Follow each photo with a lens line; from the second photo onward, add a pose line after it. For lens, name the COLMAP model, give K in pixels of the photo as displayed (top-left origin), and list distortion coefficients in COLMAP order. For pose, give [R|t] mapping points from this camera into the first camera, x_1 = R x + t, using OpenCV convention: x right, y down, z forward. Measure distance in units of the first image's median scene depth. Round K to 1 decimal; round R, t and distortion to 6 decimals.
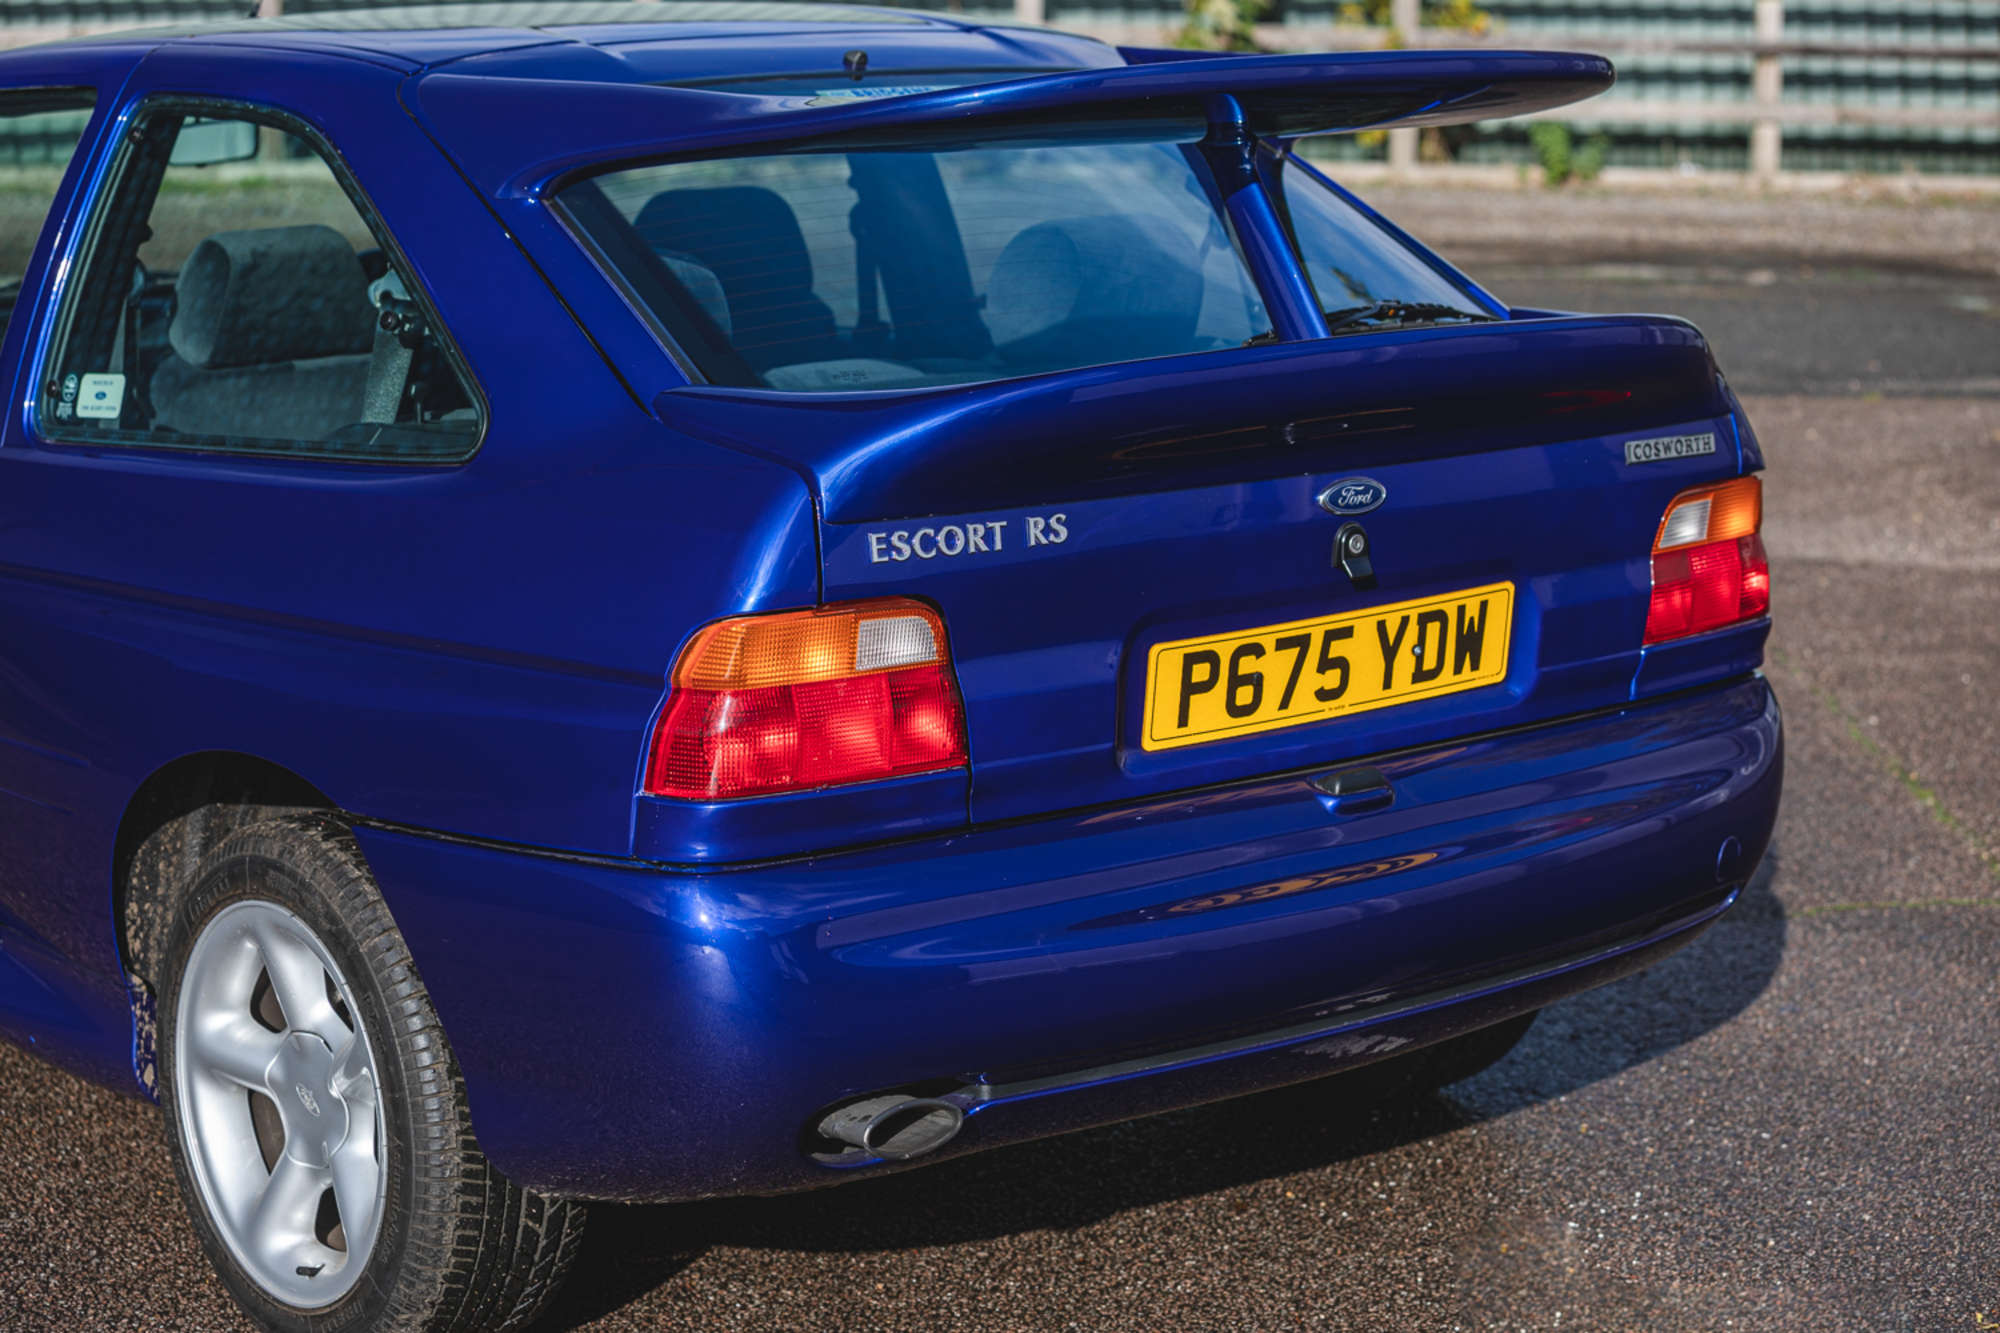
lens RADIAL K [[4250.0, 0, 1000.0], [0, 4250.0, 666.5], [0, 0, 1]] dist [-0.285605, -0.104849]
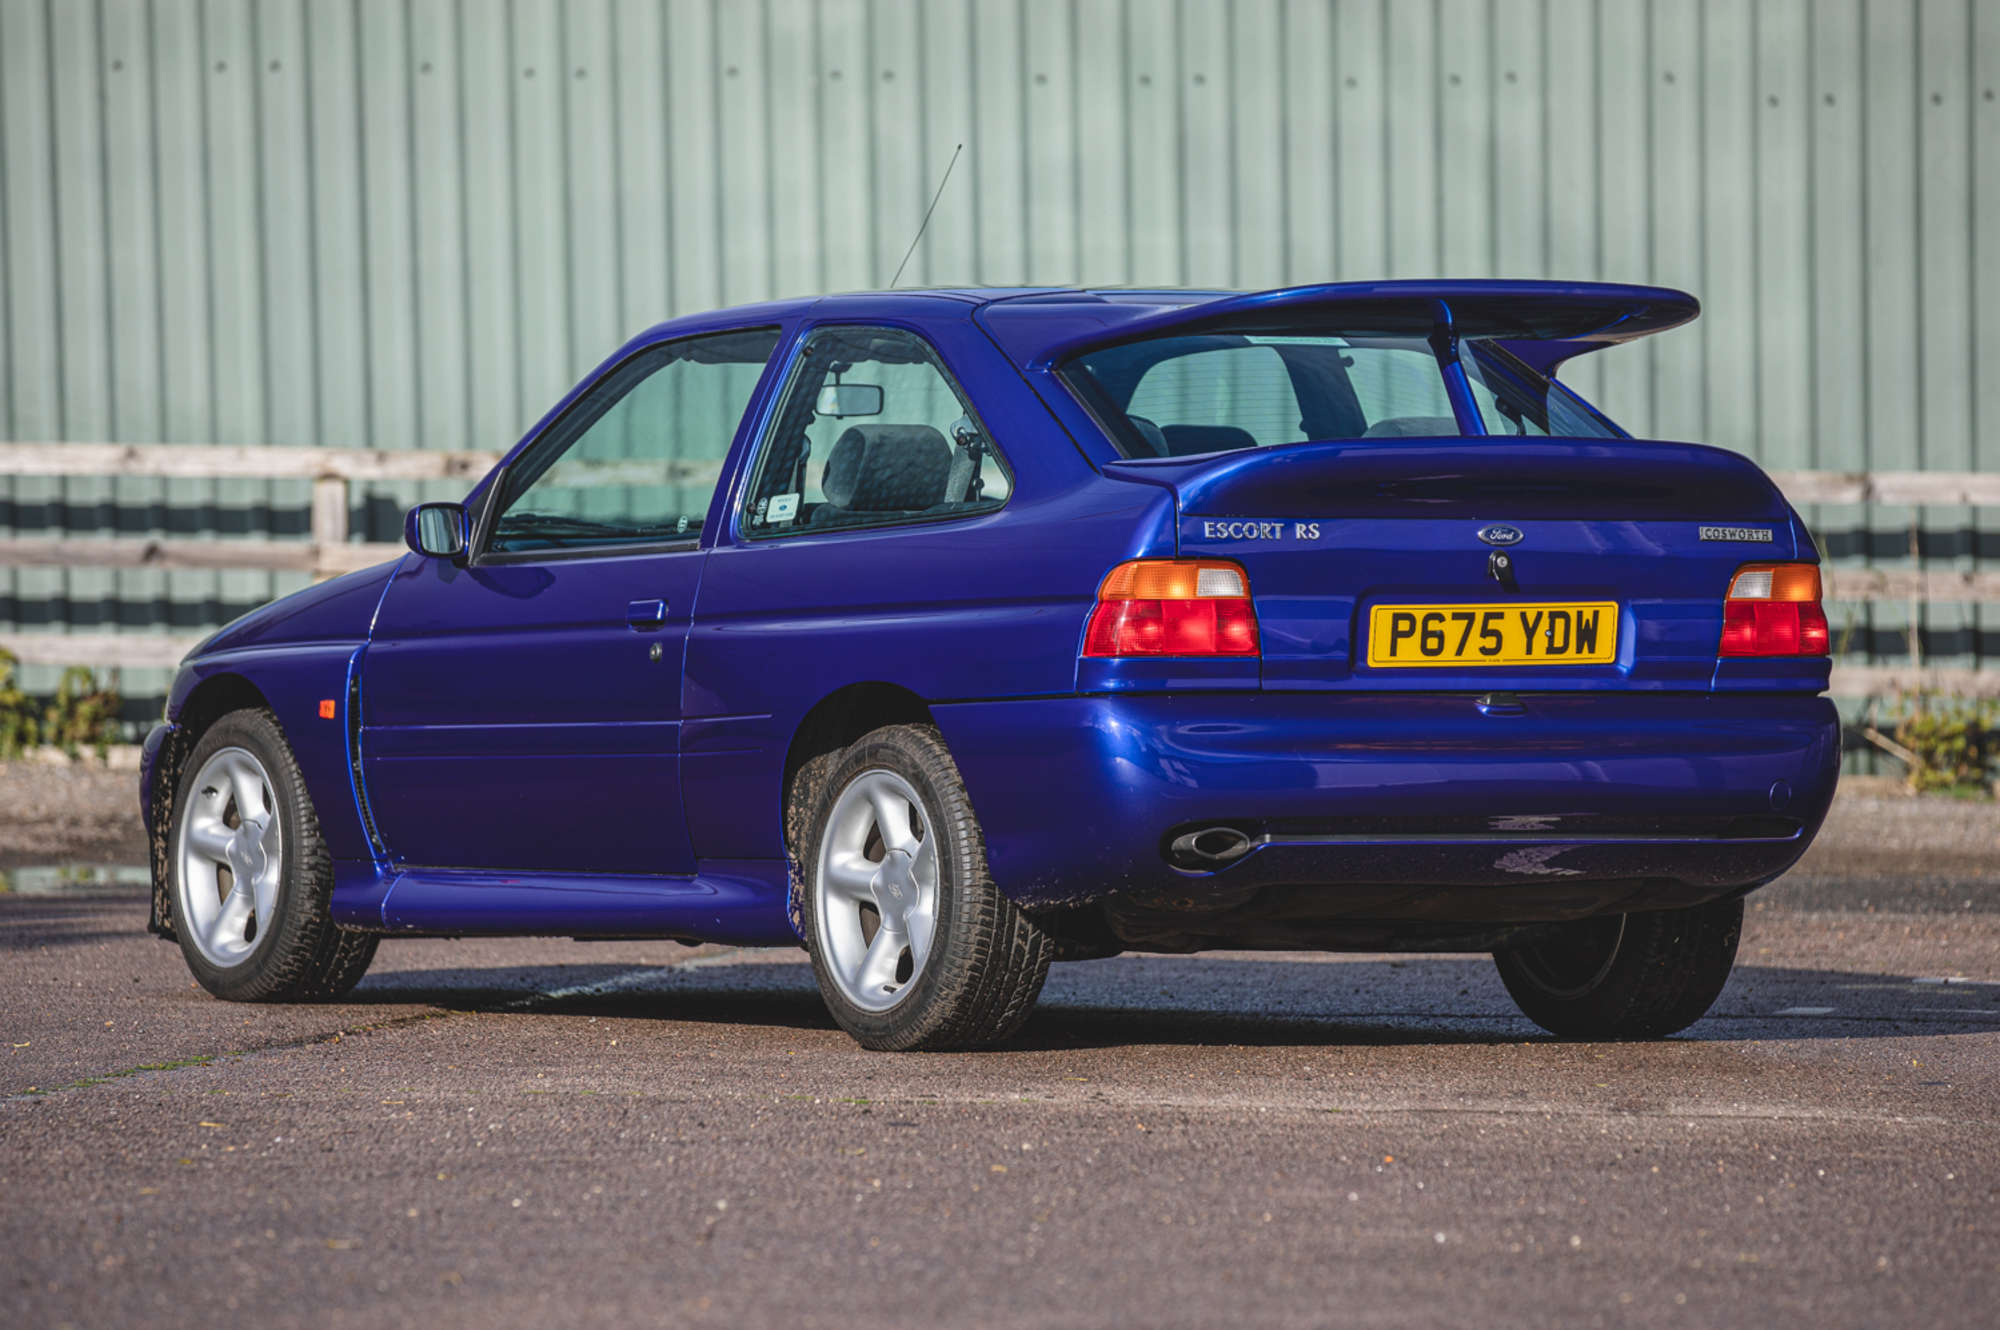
lens RADIAL K [[11398.4, 0, 1000.0], [0, 11398.4, 665.0], [0, 0, 1]] dist [1.664123, -10.402427]
pose [[0.987418, 0.011533, -0.157709, 0.613470], [-0.038593, 0.984754, -0.169617, 0.807483], [0.153348, 0.173569, 0.972809, -3.554766]]
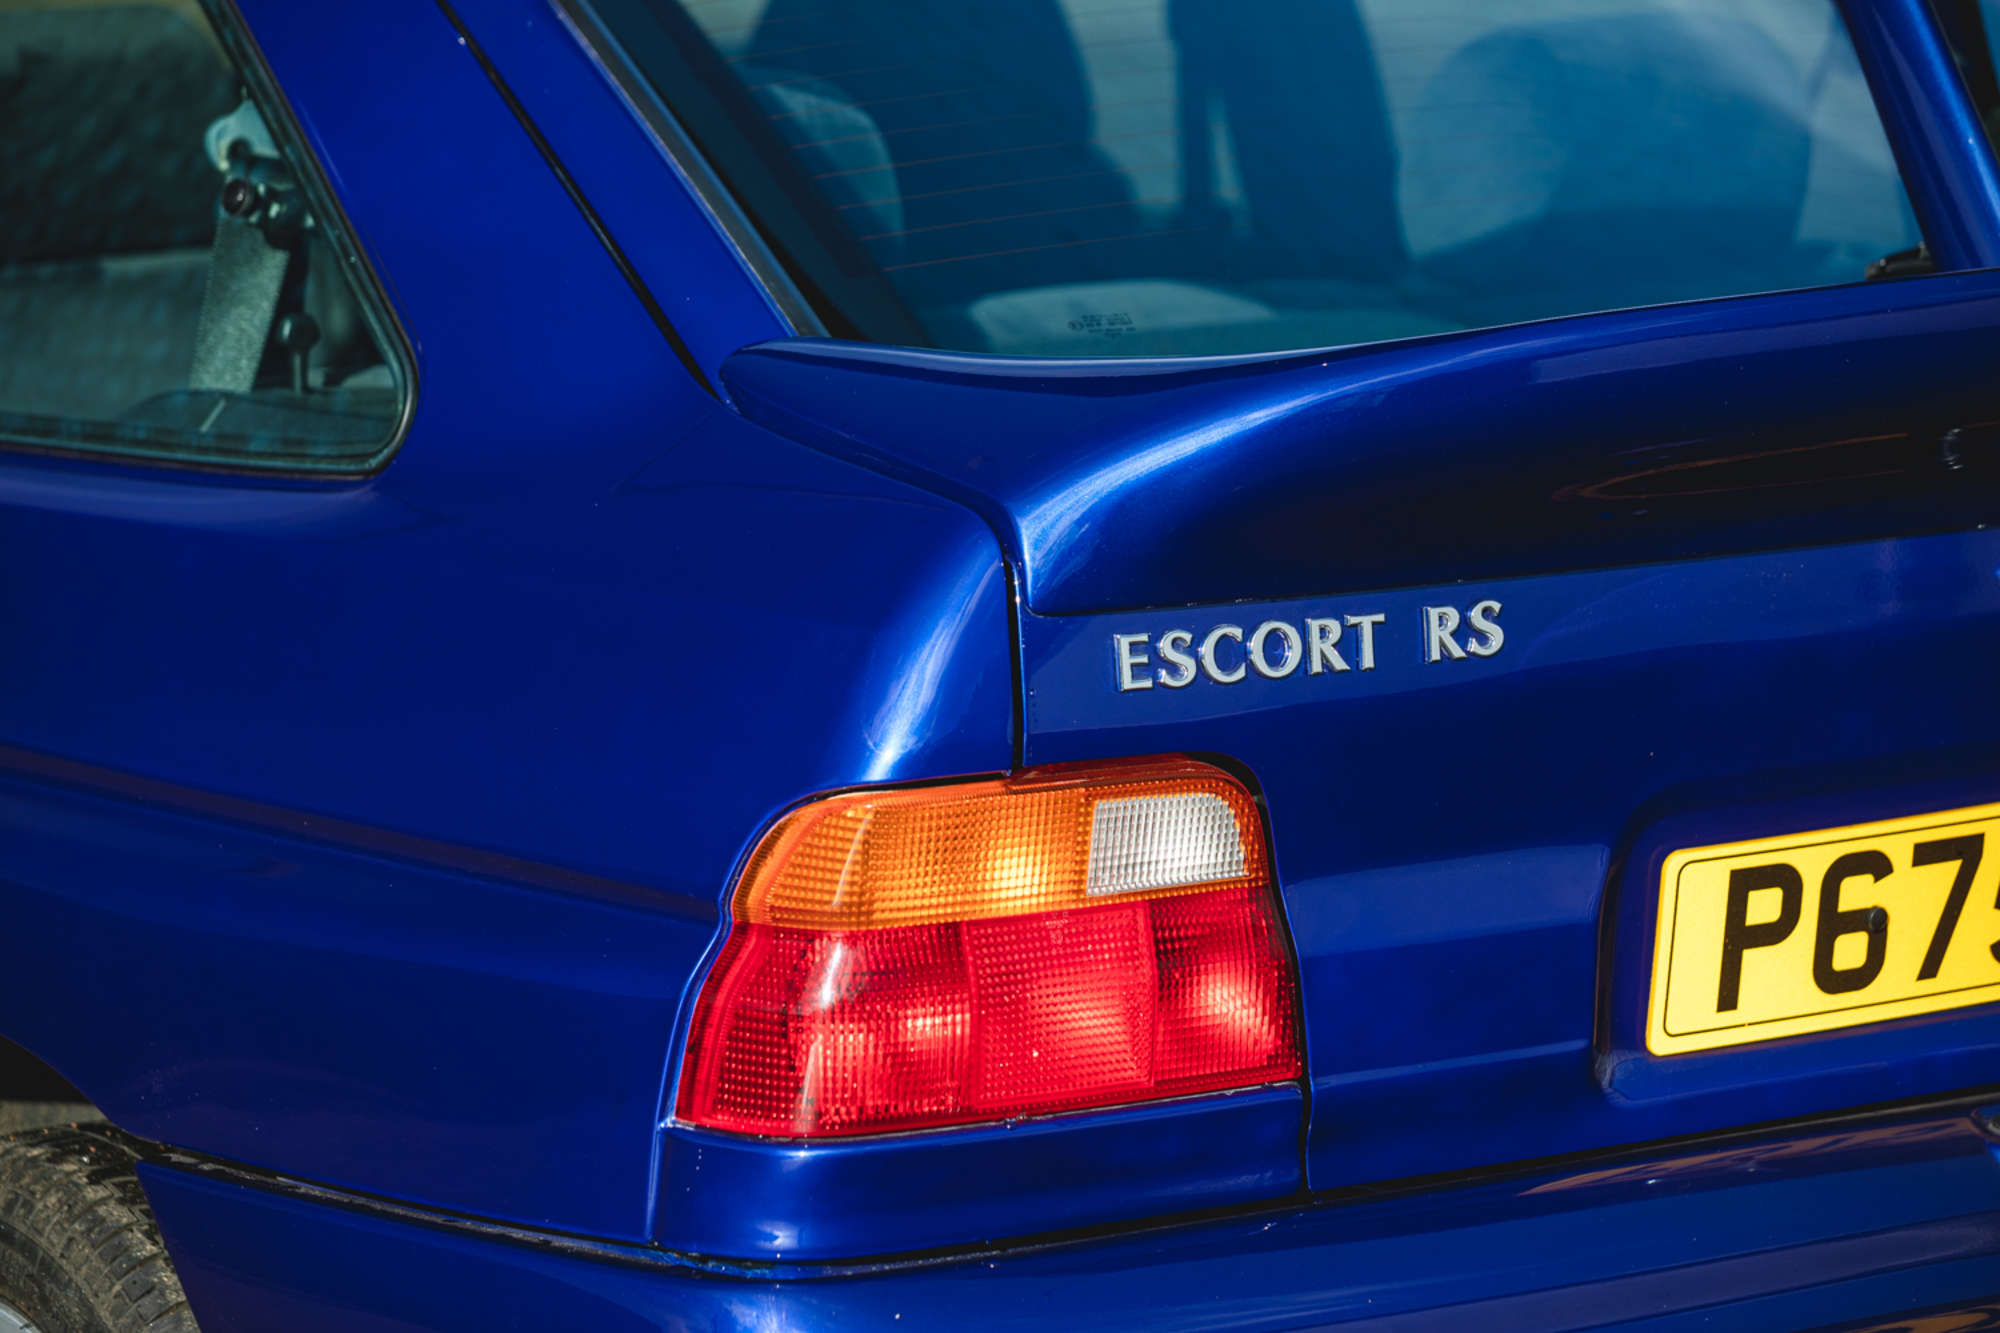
lens RADIAL K [[7224.2, 0, 1000.0], [0, 7224.2, 666.5], [0, 0, 1]] dist [0.727779, -17.630792]
pose [[0.996981, 0.020321, -0.074937, 0.019398], [-0.021228, 0.999710, -0.011332, -0.015280], [0.074685, 0.012889, 0.997124, 0.102442]]
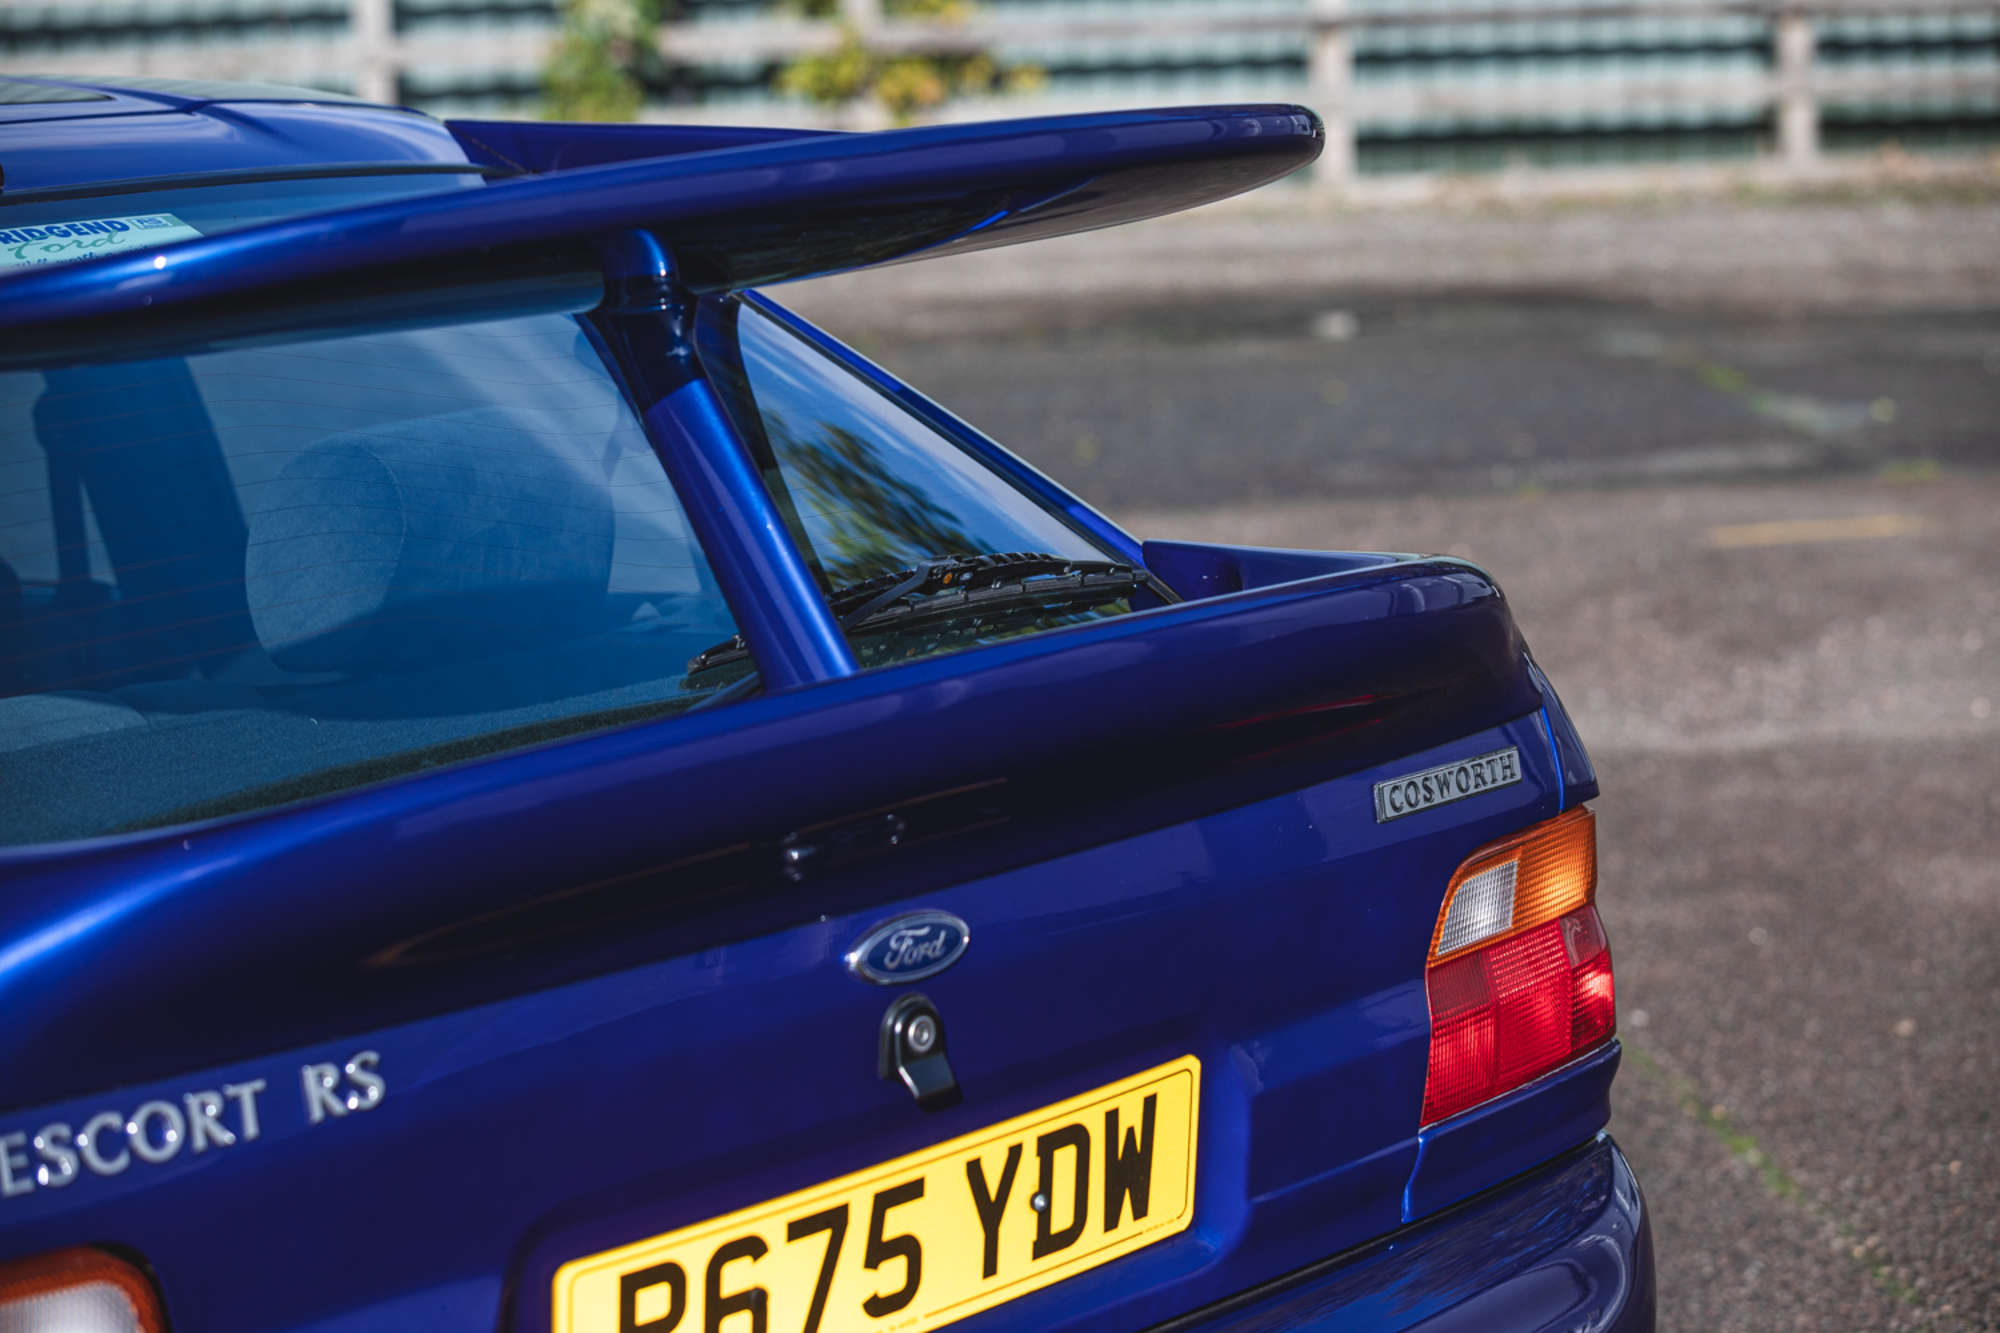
lens RADIAL K [[5097.3, 0, 1001.2], [0, 5097.3, 629.4], [0, 0, 1]] dist [-0.439230, 4.258745]
pose [[0.991022, -0.059687, 0.119638, 0.018733], [0.063301, 0.997639, -0.026633, -0.061670], [-0.117765, 0.033967, 0.992460, 0.342318]]
